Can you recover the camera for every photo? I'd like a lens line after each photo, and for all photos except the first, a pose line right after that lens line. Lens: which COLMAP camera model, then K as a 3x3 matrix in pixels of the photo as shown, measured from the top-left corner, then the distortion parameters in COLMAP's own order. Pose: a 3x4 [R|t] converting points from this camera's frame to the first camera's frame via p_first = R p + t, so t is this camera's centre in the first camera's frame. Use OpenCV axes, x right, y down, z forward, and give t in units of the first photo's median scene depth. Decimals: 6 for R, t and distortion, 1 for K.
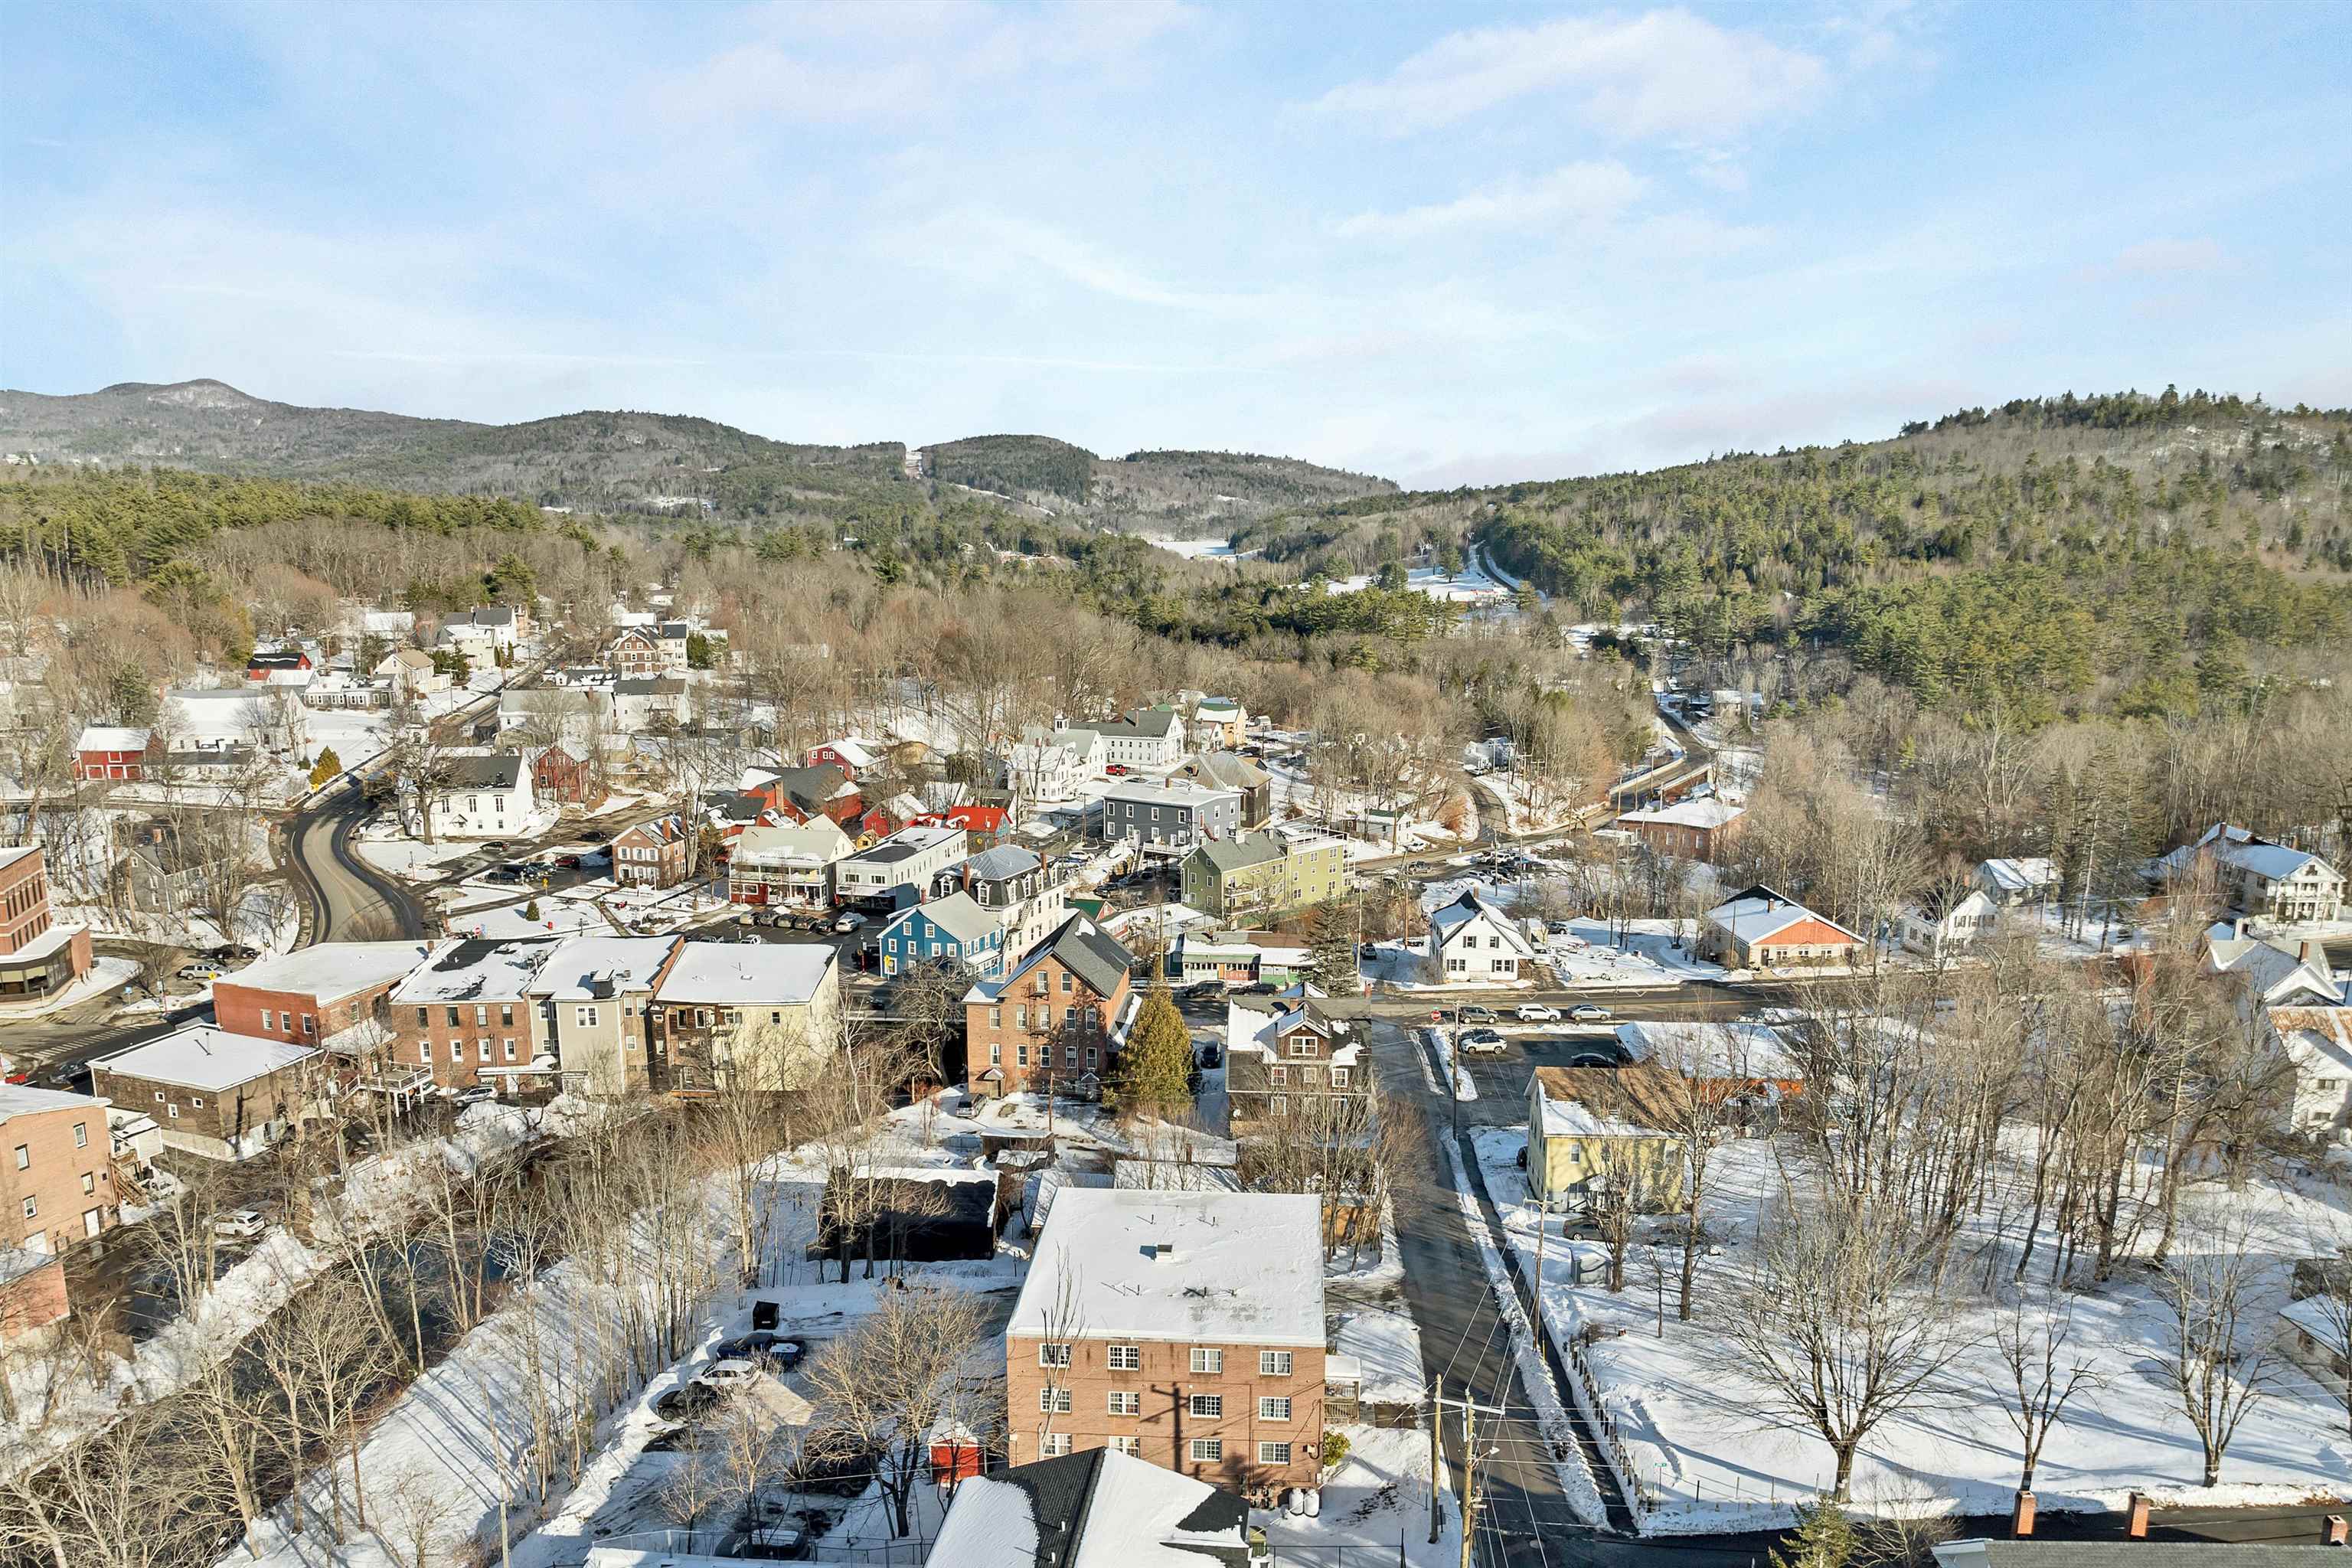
lens RADIAL K [[1701.1, 0, 1161.1], [0, 1701.1, 867.9], [0, 0, 1]] dist [-0.042828, 0.004564]
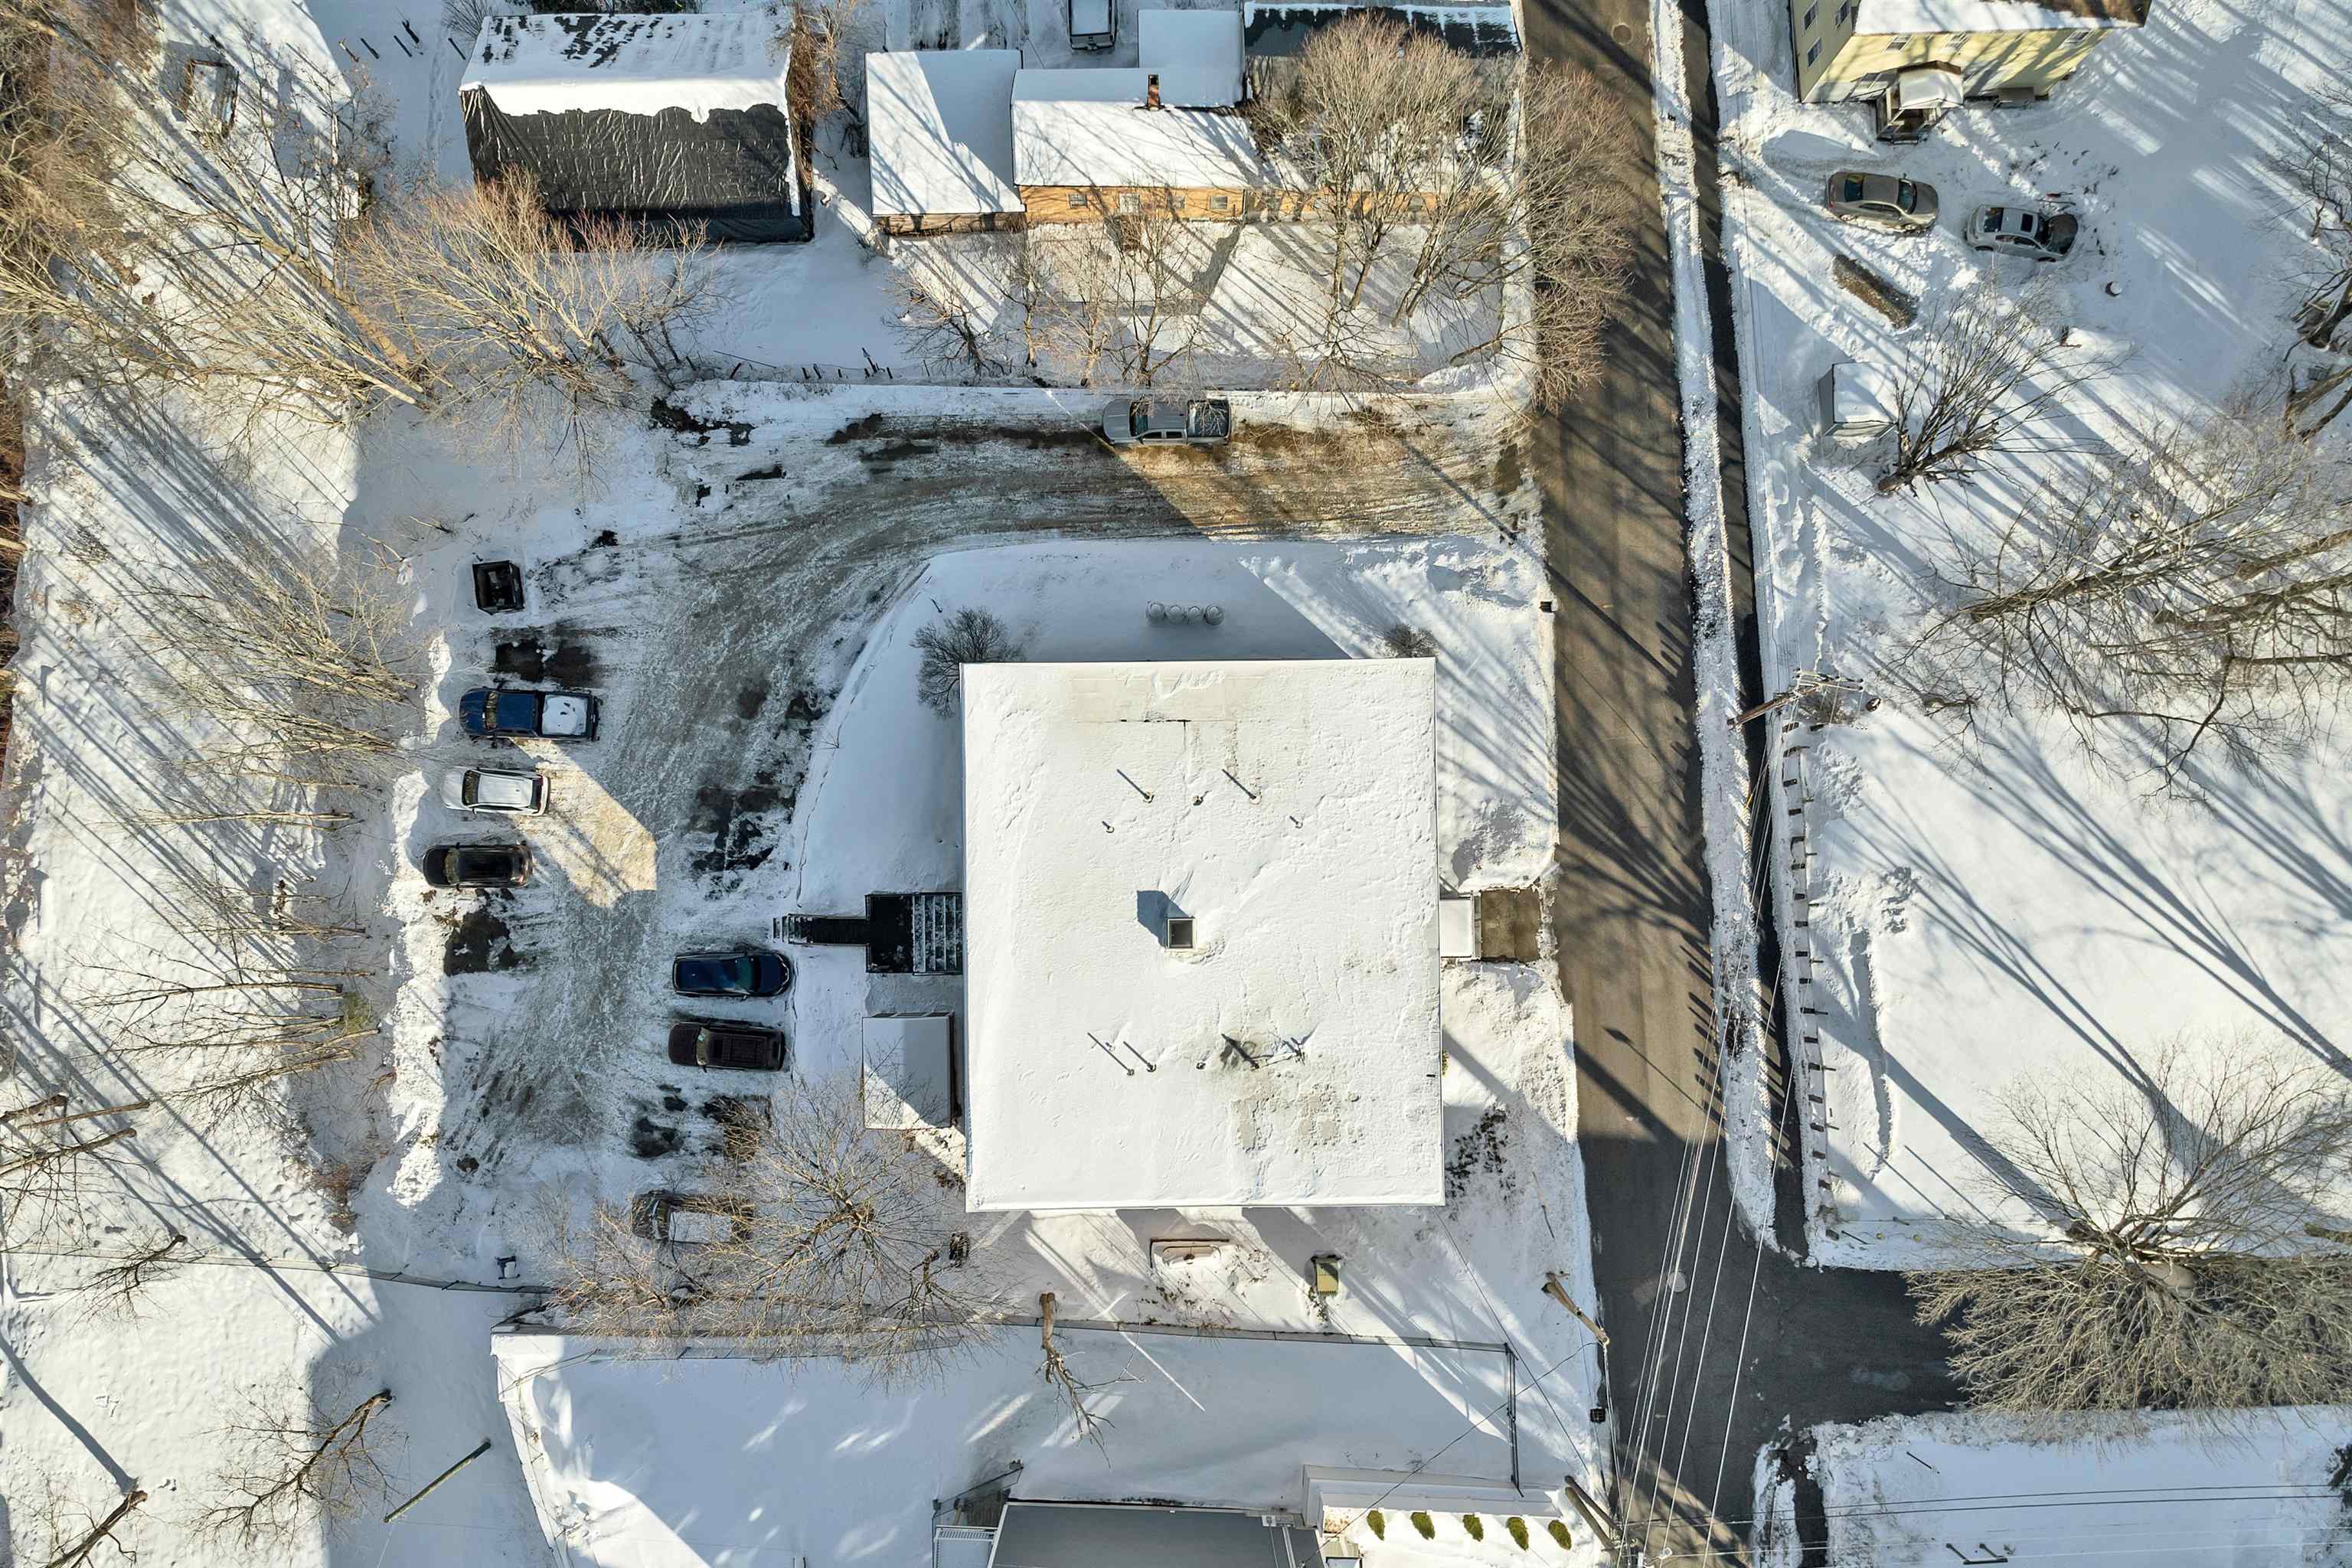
lens RADIAL K [[1696.3, 0, 1180.7], [0, 1696.3, 857.5], [0, 0, 1]] dist [-0.024523, 0.000377]
pose [[0.995963, -0.089373, 0.008432, -0.000356], [0.012316, 0.229080, 0.973330, -0.236264], [-0.088921, -0.969296, 0.229256, 0.569886]]
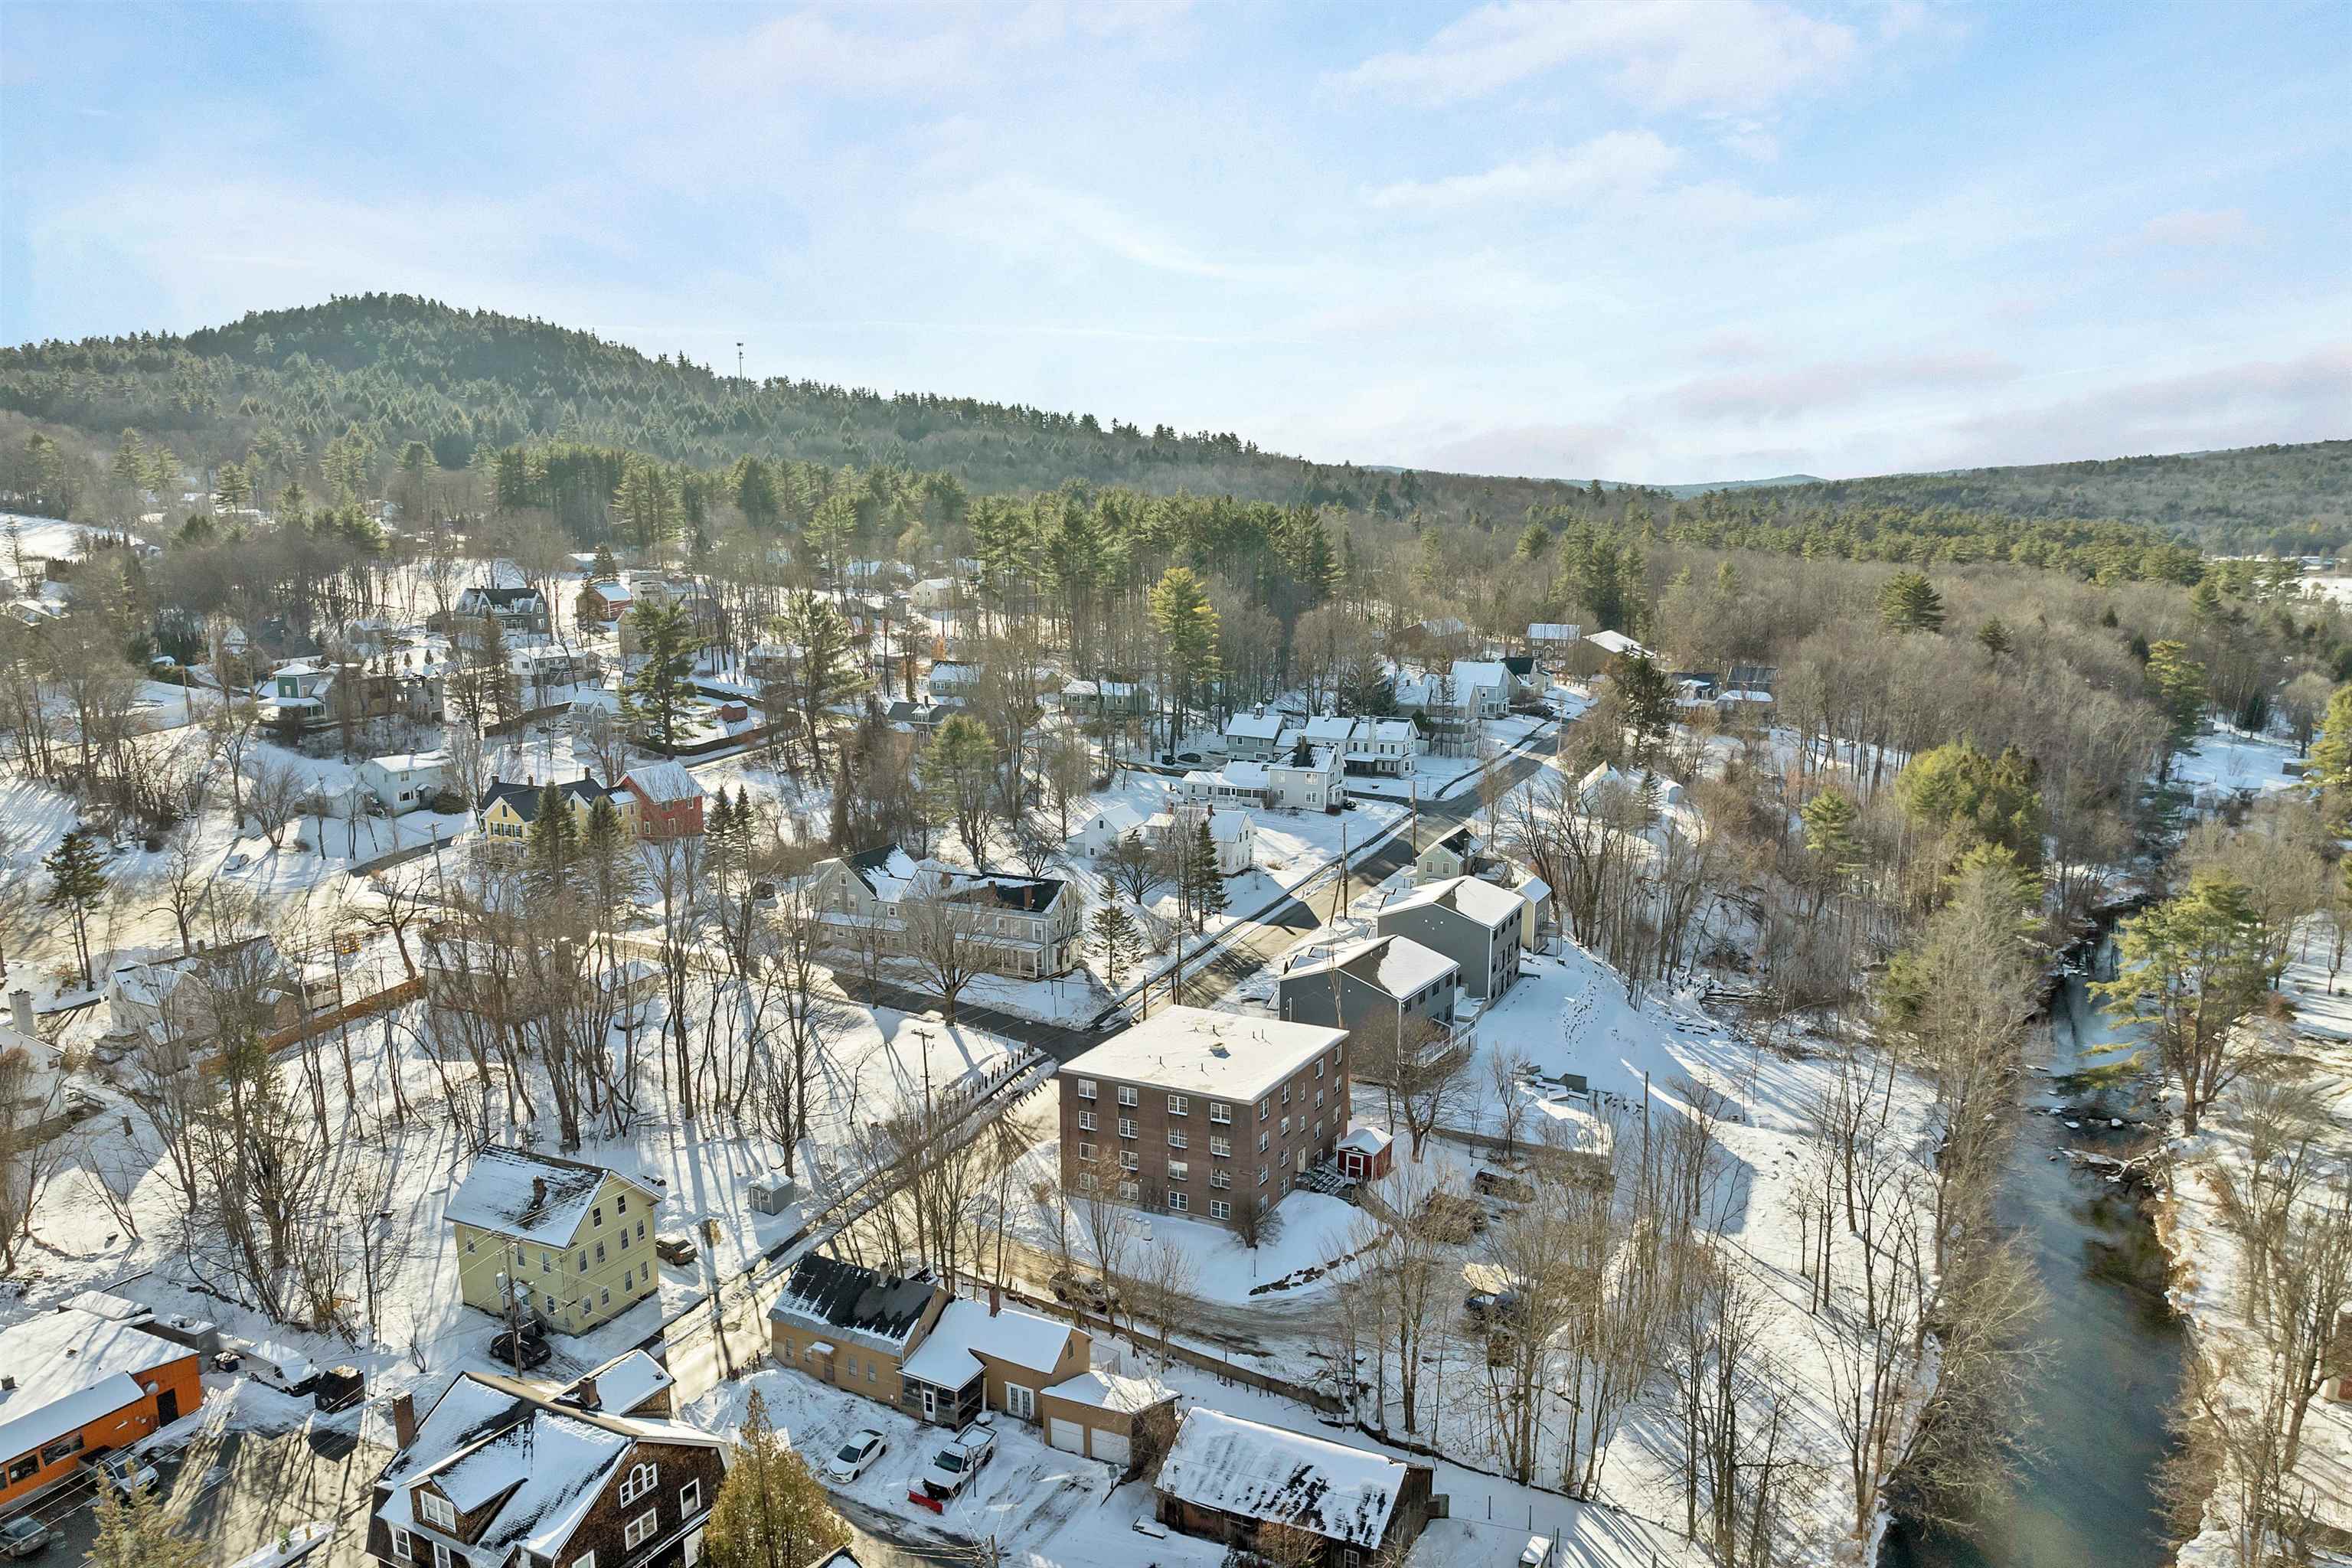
lens RADIAL K [[1701.1, 0, 1161.1], [0, 1701.1, 867.9], [0, 0, 1]] dist [-0.042828, 0.004564]
pose [[-0.914004, -0.081268, 0.397483, -0.322874], [0.090100, 0.914606, 0.394181, -0.300198], [-0.395575, 0.396096, -0.828631, 1.363365]]
